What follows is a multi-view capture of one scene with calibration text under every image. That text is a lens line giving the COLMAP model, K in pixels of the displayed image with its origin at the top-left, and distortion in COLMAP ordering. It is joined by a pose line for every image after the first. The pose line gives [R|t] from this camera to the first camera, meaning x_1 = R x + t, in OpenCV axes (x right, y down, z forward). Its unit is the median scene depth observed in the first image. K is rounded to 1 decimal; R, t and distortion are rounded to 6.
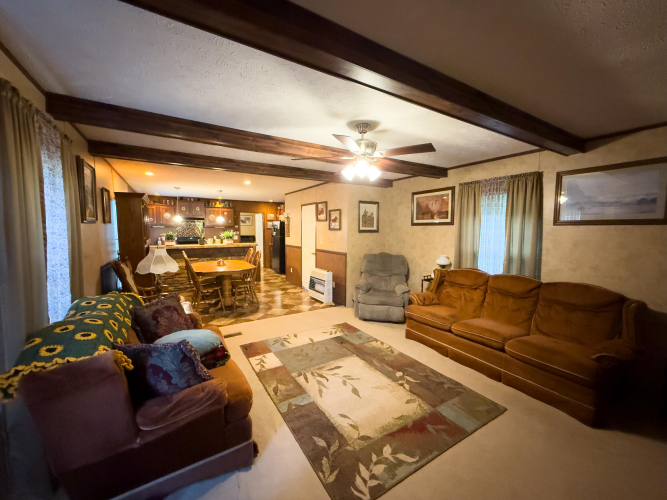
lens RADIAL K [[268.1, 0, 332.5], [0, 268.1, 249.0], [0, 0, 1]] dist [0.000681, -0.000032]
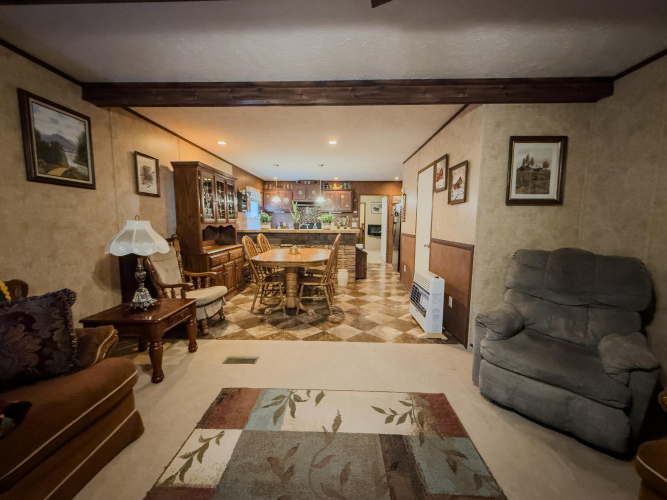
lens RADIAL K [[268.1, 0, 332.5], [0, 268.1, 249.0], [0, 0, 1]] dist [0.000681, -0.000032]
pose [[0.834436, 0.056375, -0.548215, 0.104795], [-0.044577, 0.998399, 0.034819, 0.015428], [0.549300, -0.004617, 0.835613, 0.418748]]
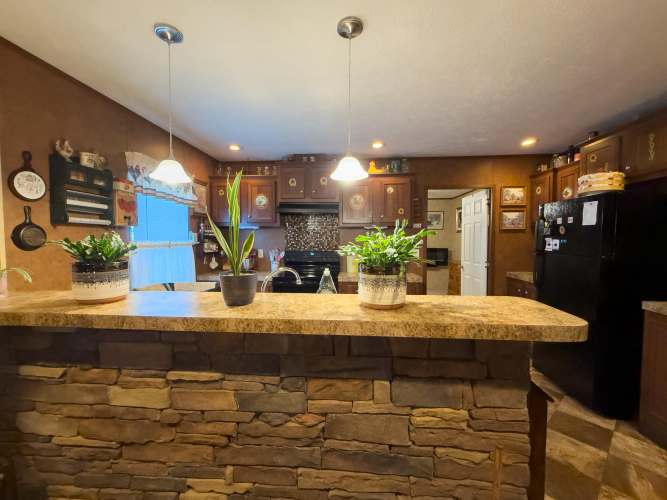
lens RADIAL K [[268.1, 0, 332.5], [0, 268.1, 249.0], [0, 0, 1]] dist [0.000681, -0.000032]
pose [[0.805737, 0.018953, -0.591971, -0.401451], [-0.044392, 0.998609, -0.028449, -0.059879], [0.590608, 0.049201, 0.805457, 1.092245]]
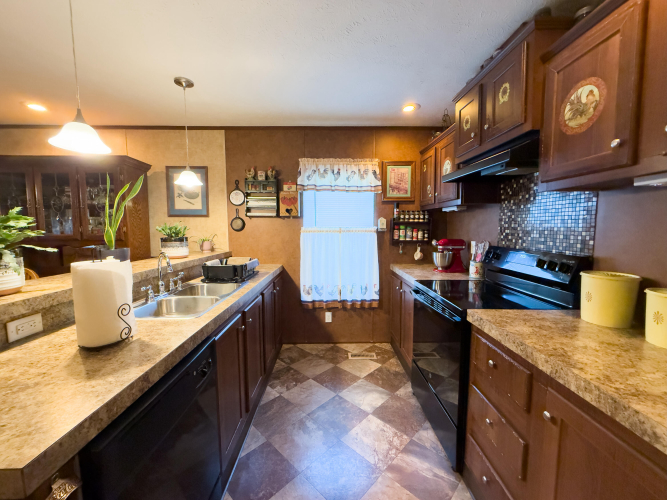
lens RADIAL K [[268.1, 0, 332.5], [0, 268.1, 249.0], [0, 0, 1]] dist [0.000681, -0.000032]
pose [[-0.502821, 0.067434, -0.861756, -0.451009], [-0.070370, 0.990450, 0.118564, -0.095907], [0.861521, 0.120258, -0.493274, 1.582893]]
